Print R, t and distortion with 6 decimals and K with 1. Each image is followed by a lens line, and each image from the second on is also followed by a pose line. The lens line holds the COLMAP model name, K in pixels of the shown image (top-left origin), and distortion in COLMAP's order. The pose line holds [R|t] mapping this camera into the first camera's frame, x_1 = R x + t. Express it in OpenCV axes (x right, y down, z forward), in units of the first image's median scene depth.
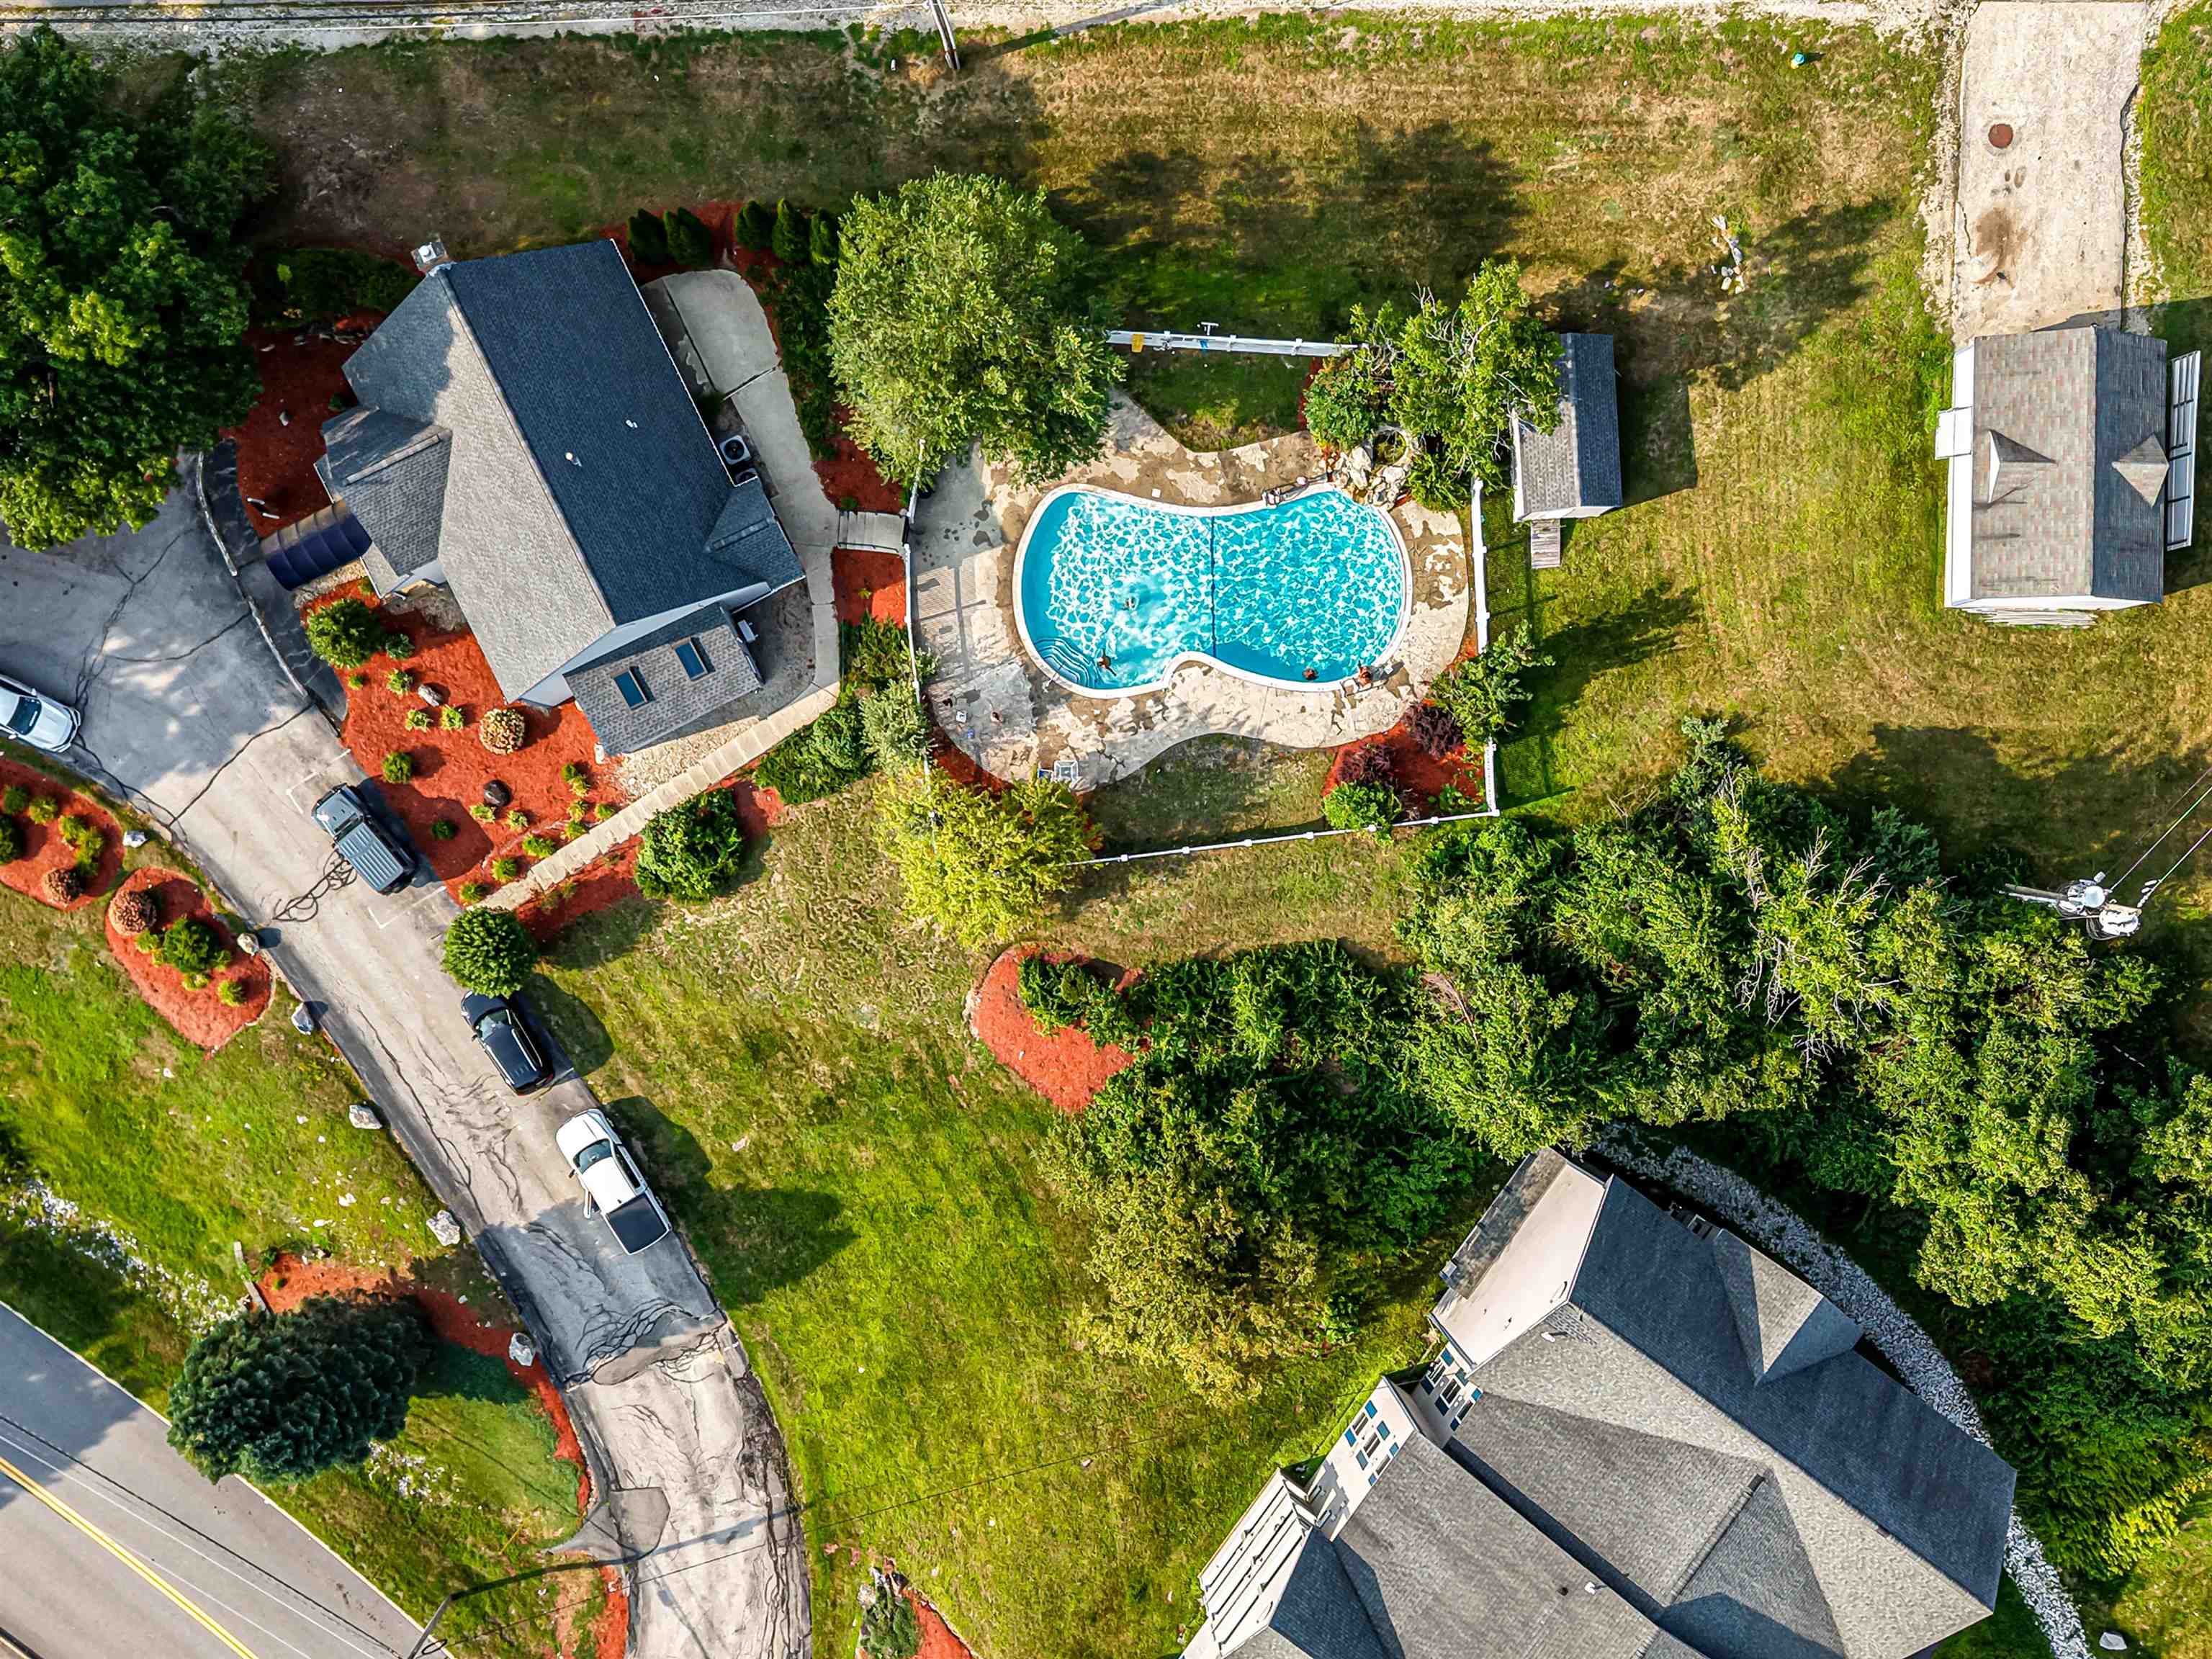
lens RADIAL K [[2202.4, 0, 1106.0], [0, 2202.4, 829.5], [0, 0, 1]] dist [0.234021, -0.757343]
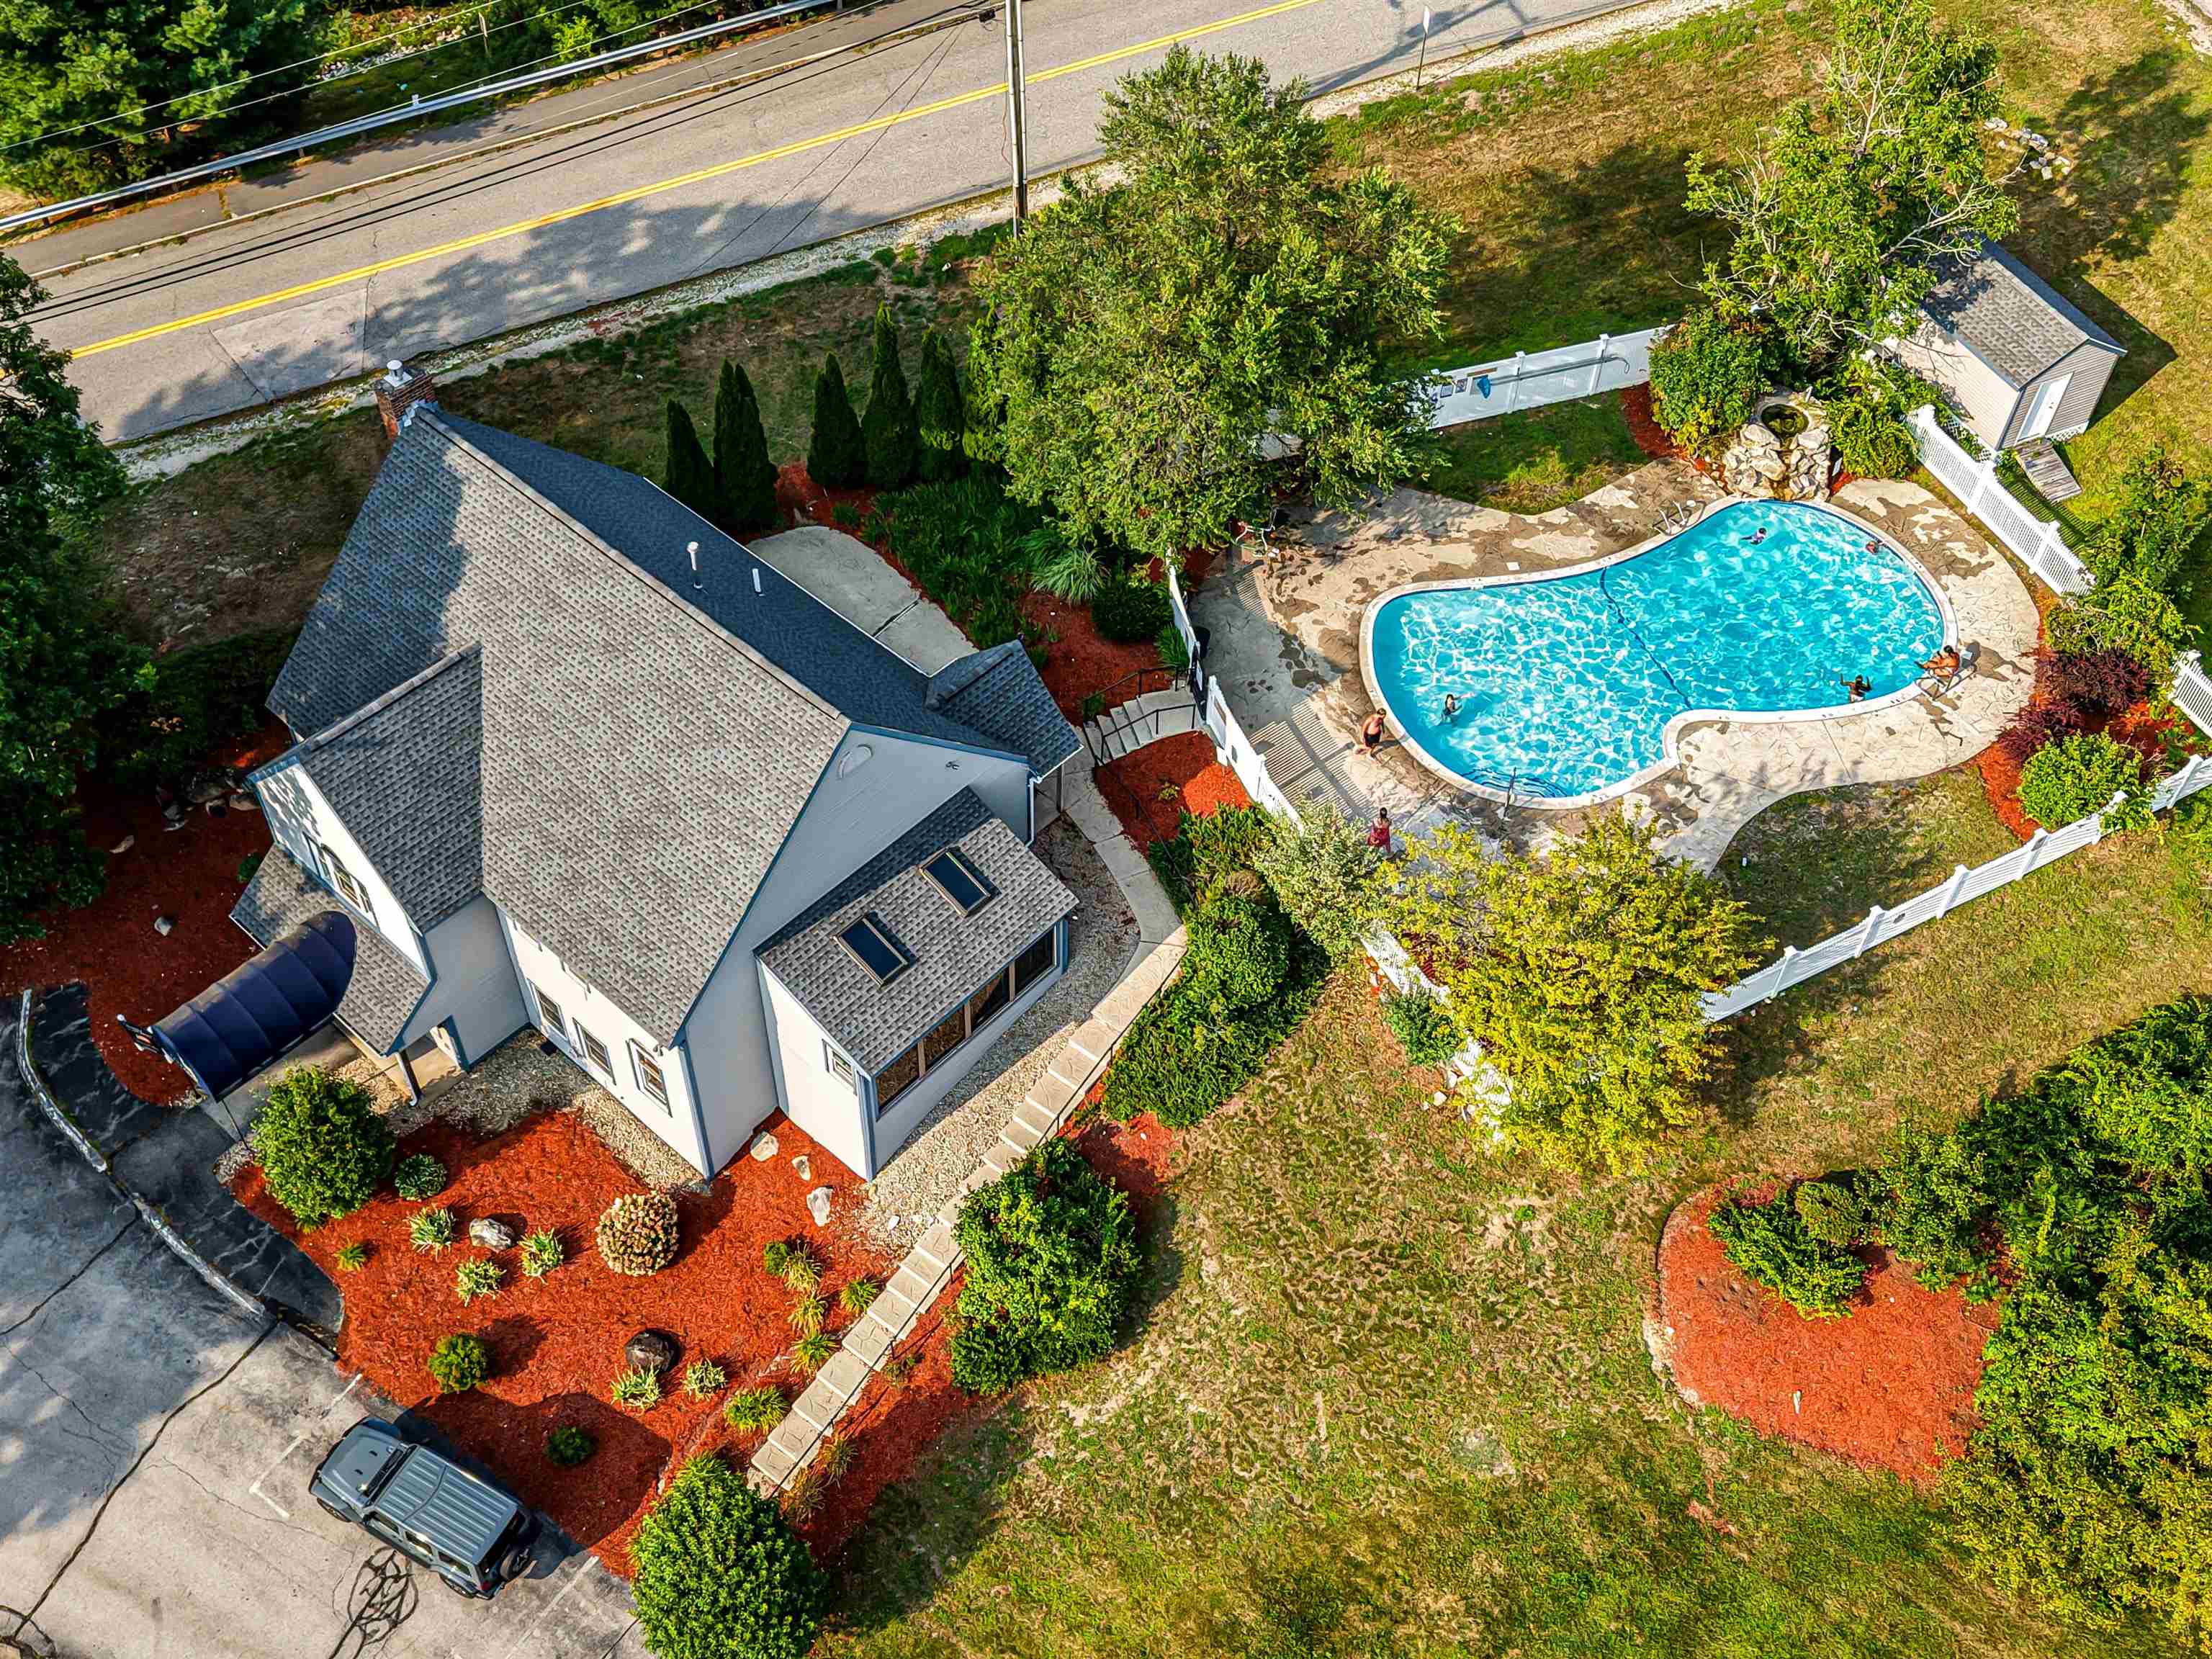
lens RADIAL K [[2182.7, 0, 1106.0], [0, 2182.7, 829.5], [0, 0, 1]] dist [0.079784, -0.157917]
pose [[0.929987, -0.287506, 0.229053, -0.265136], [0.367590, 0.724913, -0.582562, 0.244647], [0.001446, 0.625972, 0.779844, 0.533352]]
